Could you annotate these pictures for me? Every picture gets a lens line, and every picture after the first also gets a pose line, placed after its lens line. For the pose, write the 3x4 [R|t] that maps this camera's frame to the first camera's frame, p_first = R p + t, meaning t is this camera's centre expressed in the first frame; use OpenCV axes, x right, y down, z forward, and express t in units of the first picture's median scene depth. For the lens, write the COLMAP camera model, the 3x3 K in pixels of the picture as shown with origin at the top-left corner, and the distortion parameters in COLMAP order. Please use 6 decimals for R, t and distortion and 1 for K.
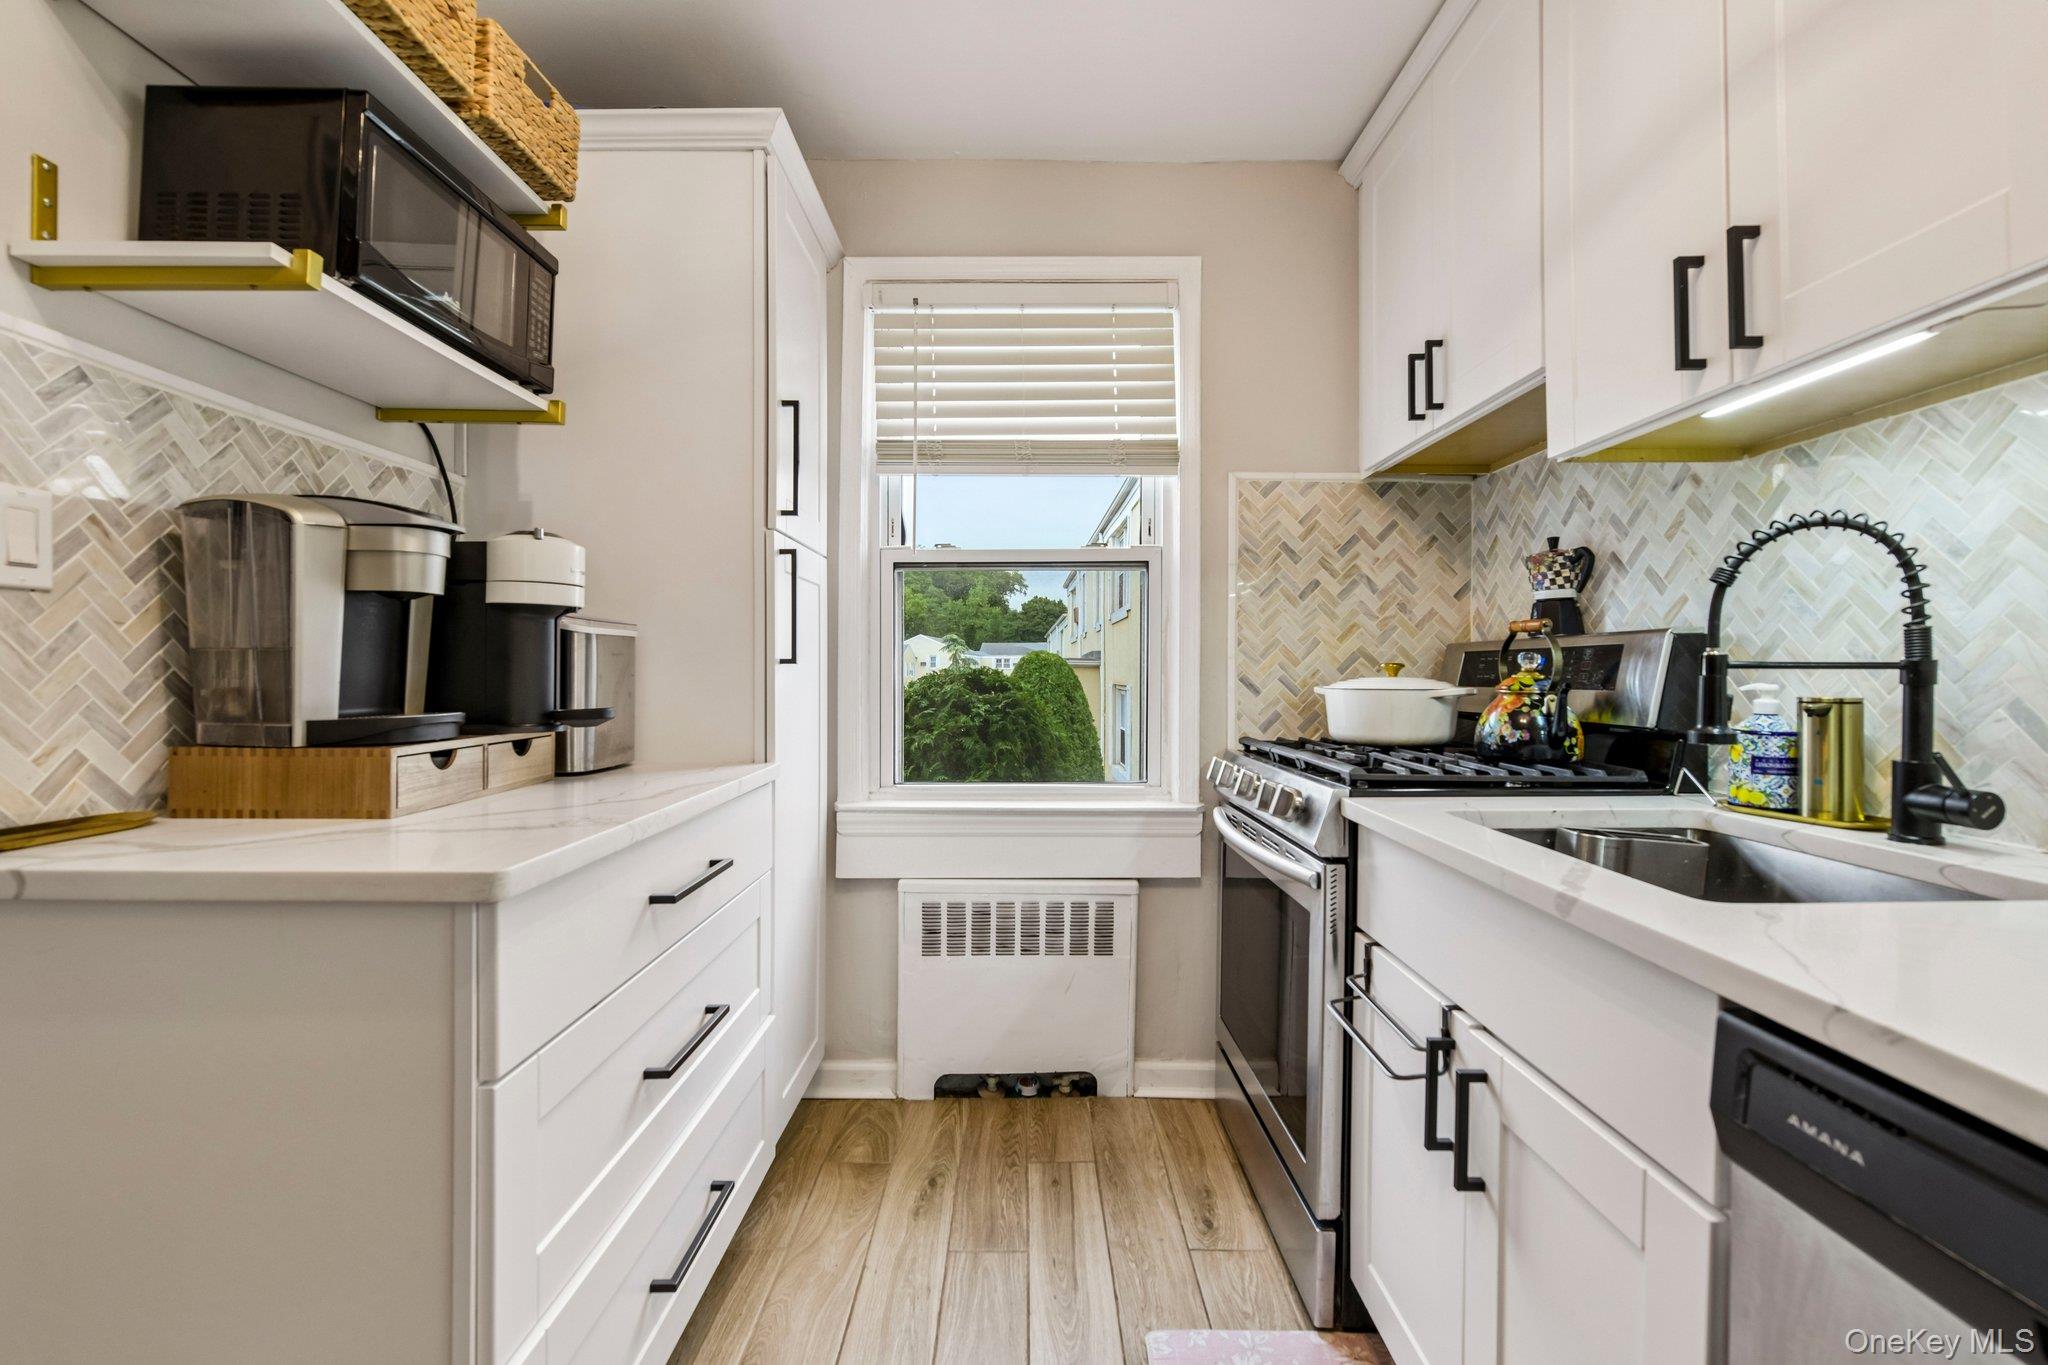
lens RADIAL K [[874.4, 0, 1027.6], [0, 874.4, 677.4], [0, 0, 1]] dist [-0.001022, -0.000298]
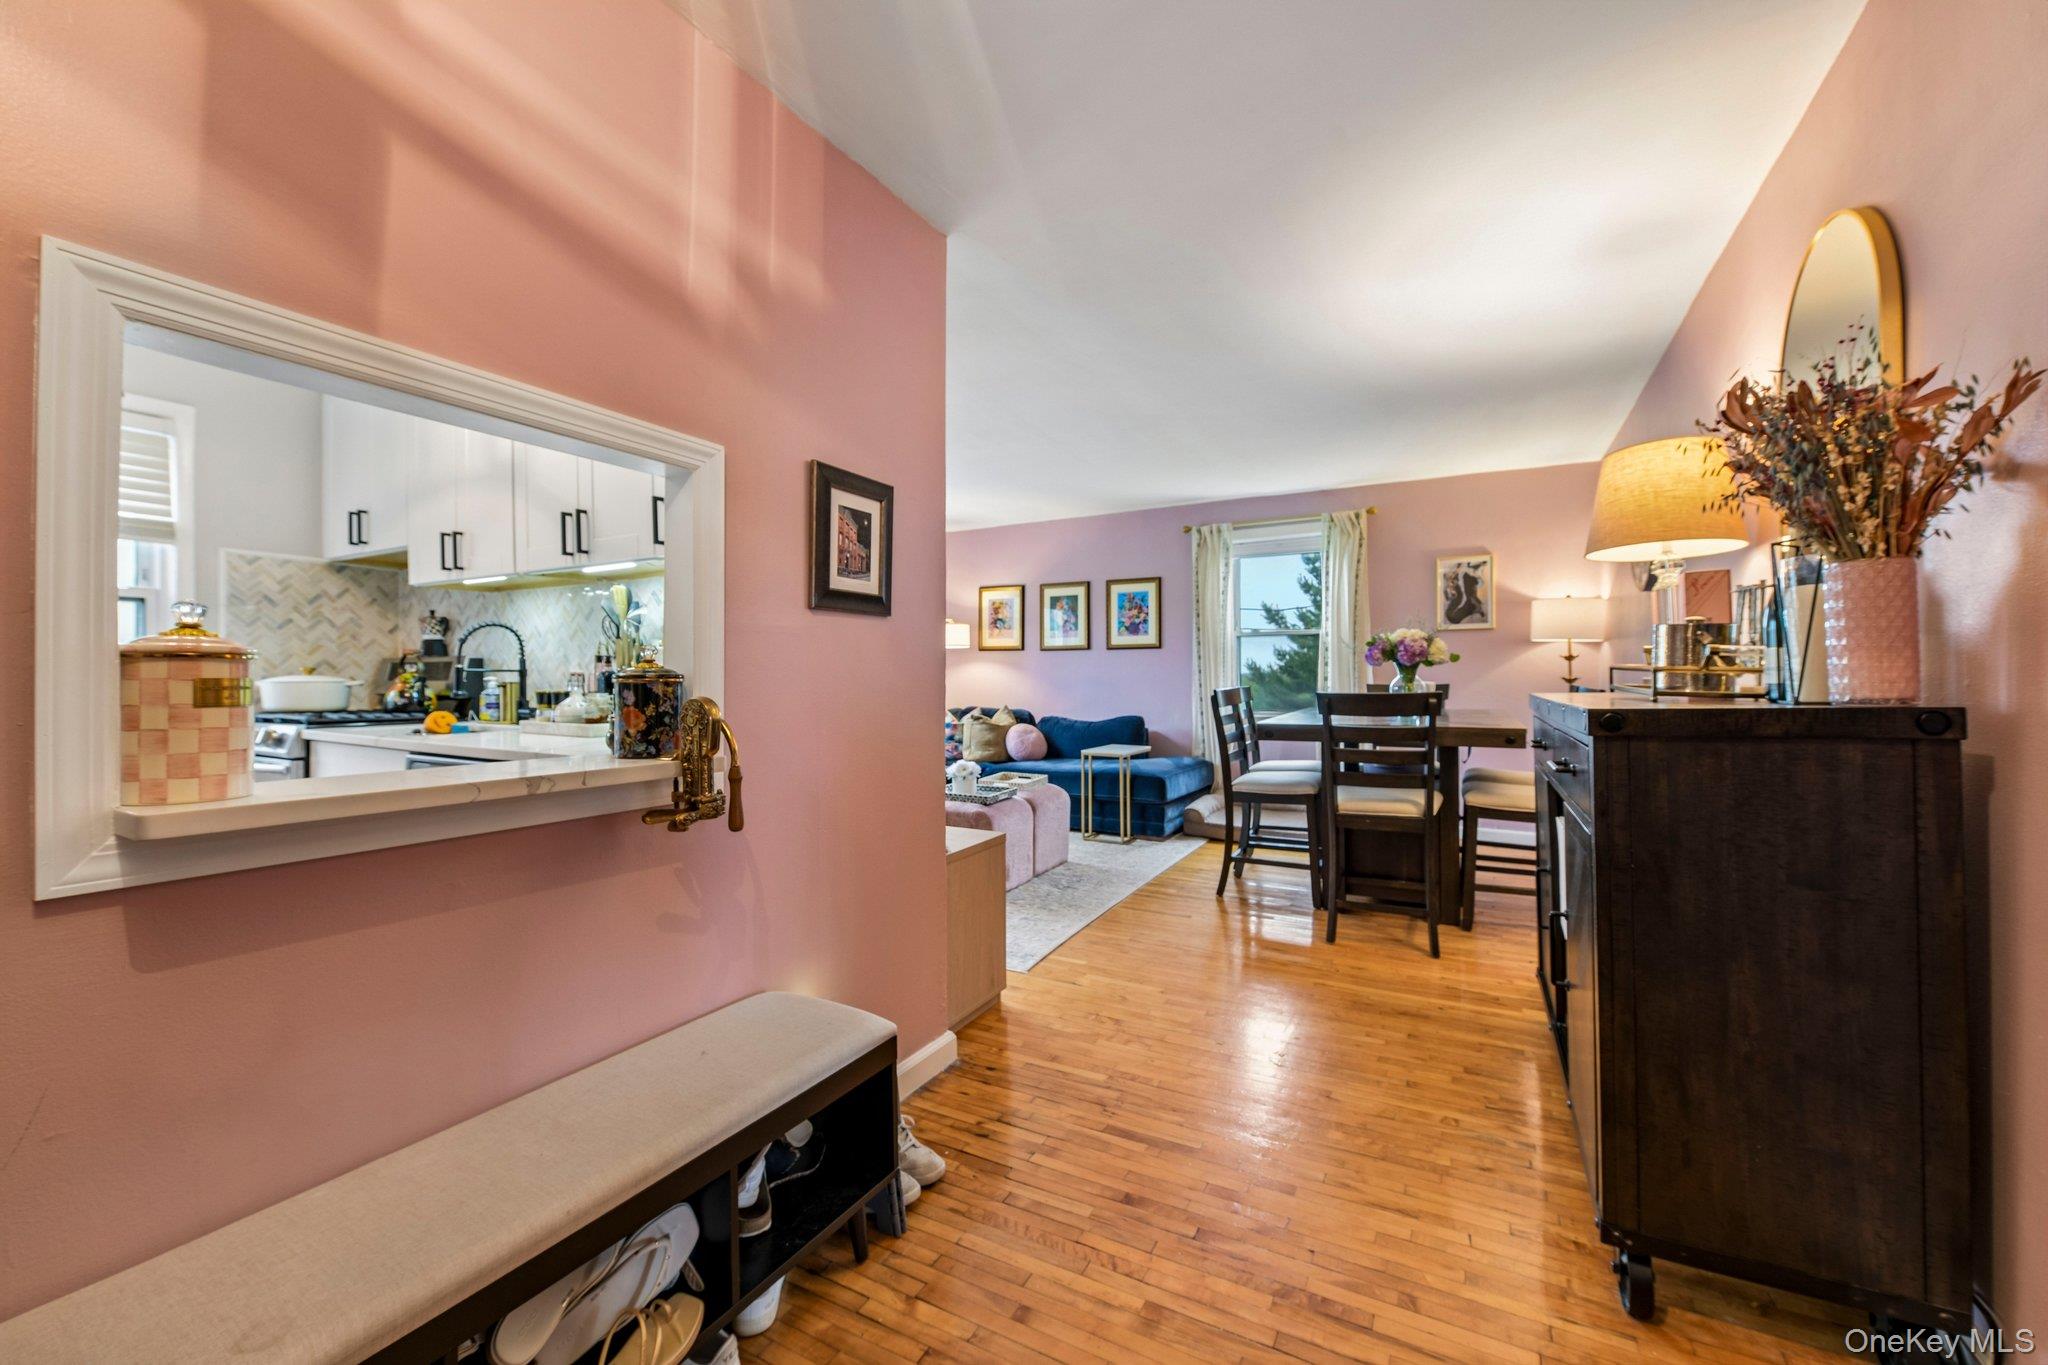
lens RADIAL K [[791.9, 0, 1028.8], [0, 791.9, 678.0], [0, 0, 1]] dist [-0.004263, -0.000335]
pose [[0.492308, -0.001769, 0.870419, -0.303290], [0.004632, 0.999989, -0.000587, 0.011369], [-0.870408, 0.004321, 0.492311, -1.022482]]
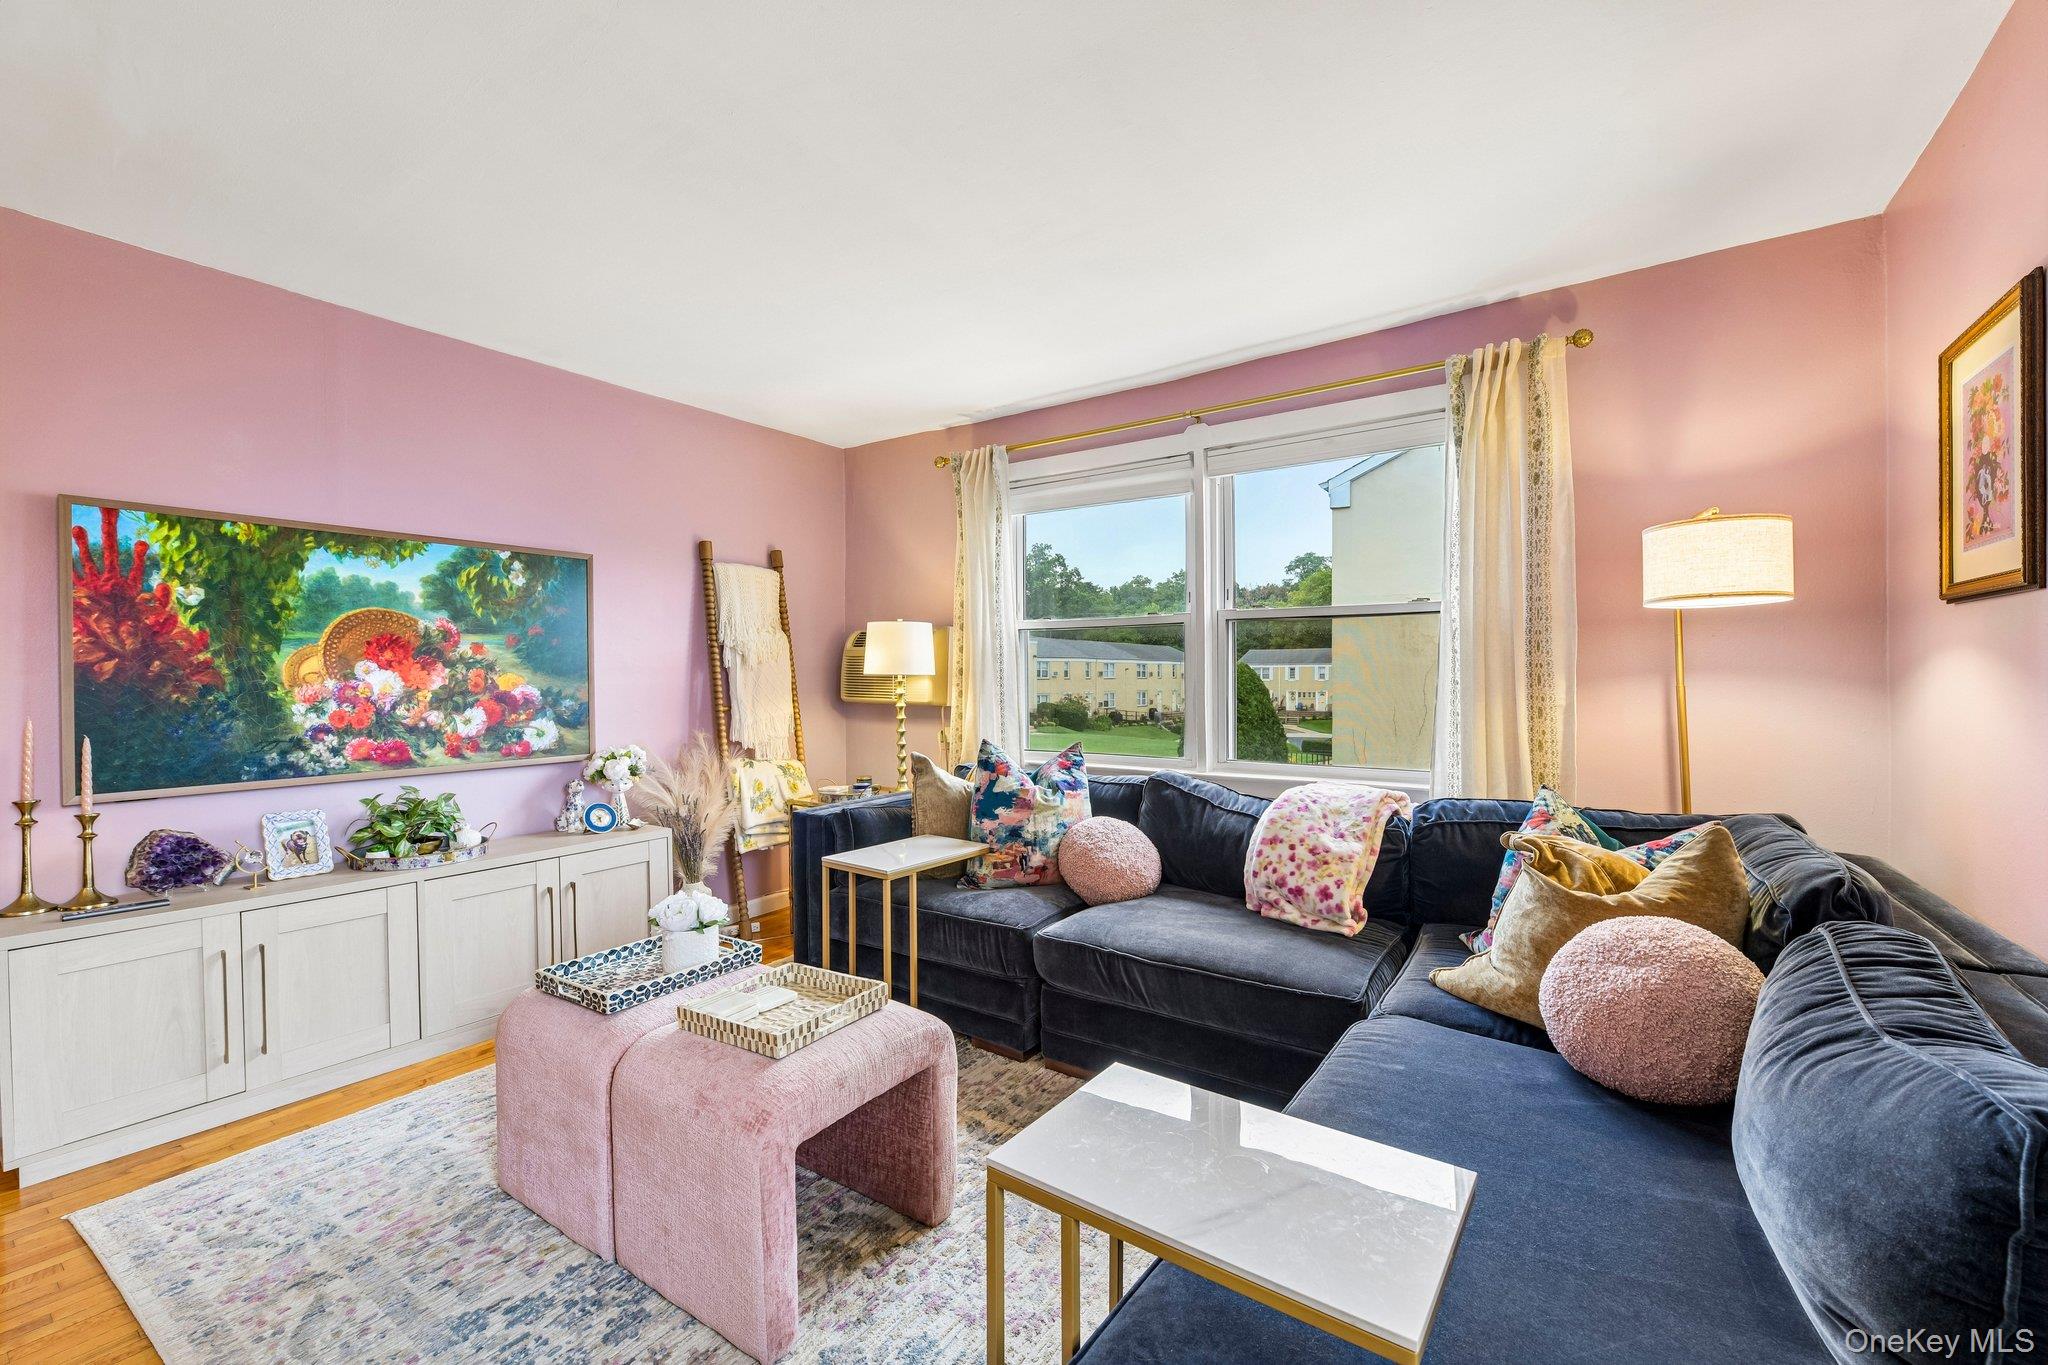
lens RADIAL K [[830.5, 0, 1026.9], [0, 830.5, 679.2], [0, 0, 1]] dist [-0.011537, -0.000627]
pose [[0.821725, 0.002650, -0.569879, 2.200965], [-0.002981, 0.999995, 0.000353, -0.024767], [0.569877, 0.001408, 0.821729, -0.449654]]
